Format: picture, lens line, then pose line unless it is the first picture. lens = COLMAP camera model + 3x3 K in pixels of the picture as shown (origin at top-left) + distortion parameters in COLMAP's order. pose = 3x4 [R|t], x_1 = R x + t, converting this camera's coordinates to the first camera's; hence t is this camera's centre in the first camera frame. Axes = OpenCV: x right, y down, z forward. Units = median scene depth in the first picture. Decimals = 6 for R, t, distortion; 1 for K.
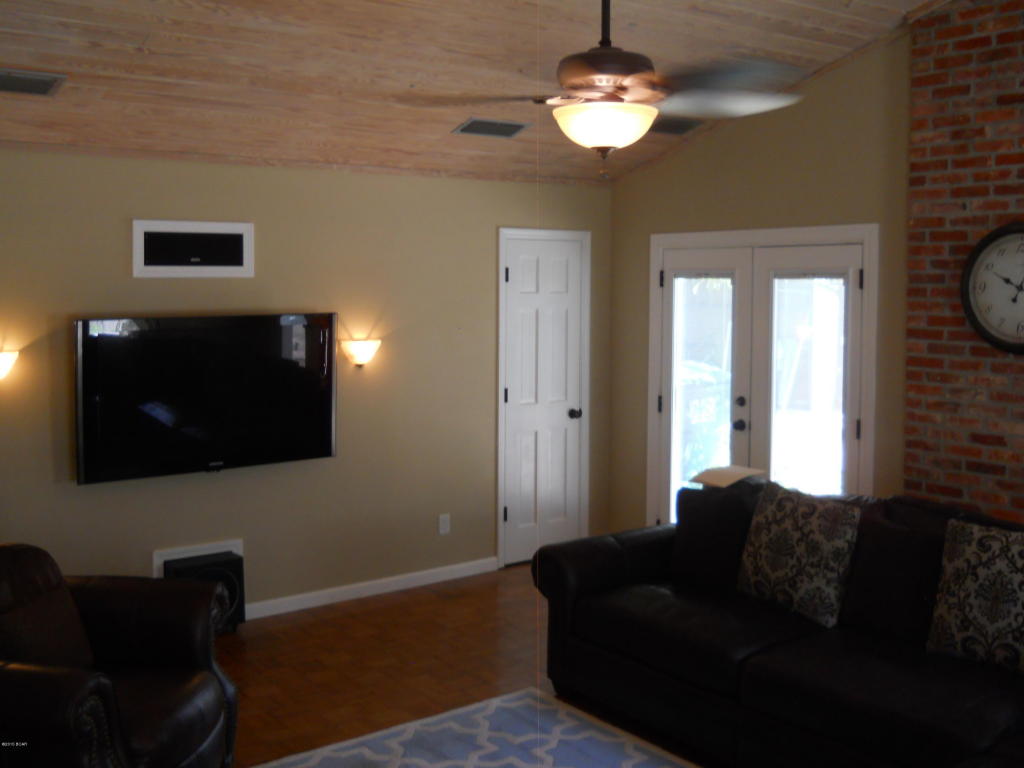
lens RADIAL K [[1128.4, 0, 471.4], [0, 1128.4, 311.7], [0, 0, 1]] dist [-0.007997, 0.000000]
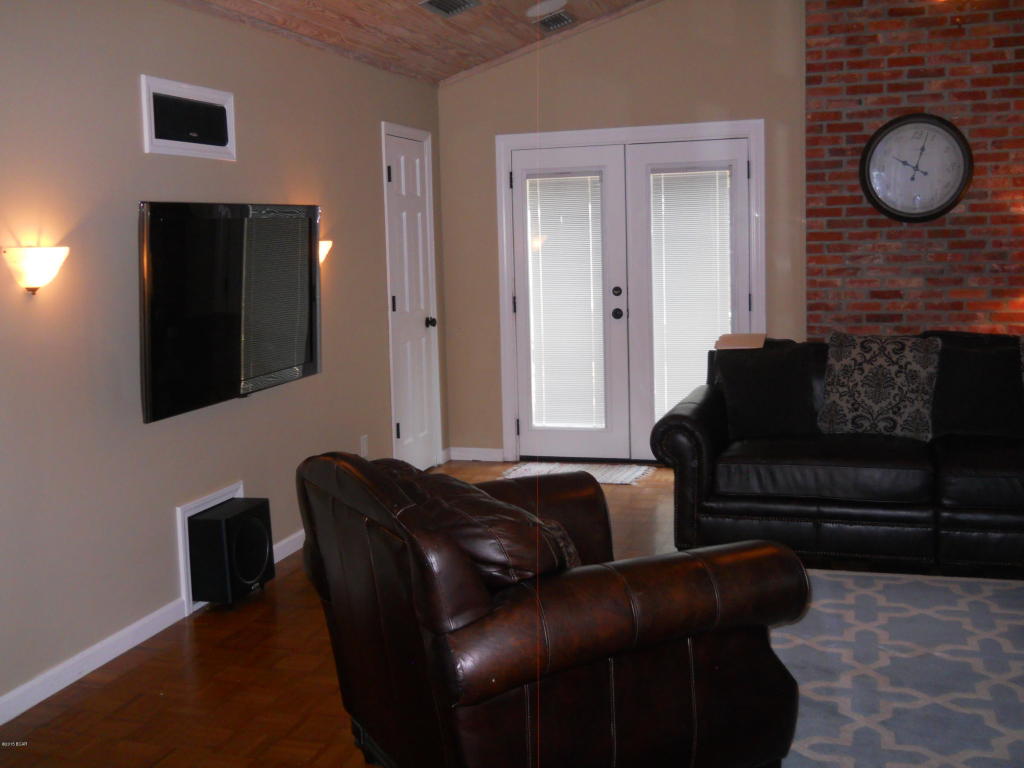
lens RADIAL K [[1128.4, 0, 501.2], [0, 1128.4, 368.4], [0, 0, 1]] dist [-0.007997, 0.000000]
pose [[0.807320, -0.093405, 0.582675, -0.582646], [0.046528, 0.994395, 0.094938, 0.055474], [-0.588277, -0.049534, 0.807141, 0.242839]]
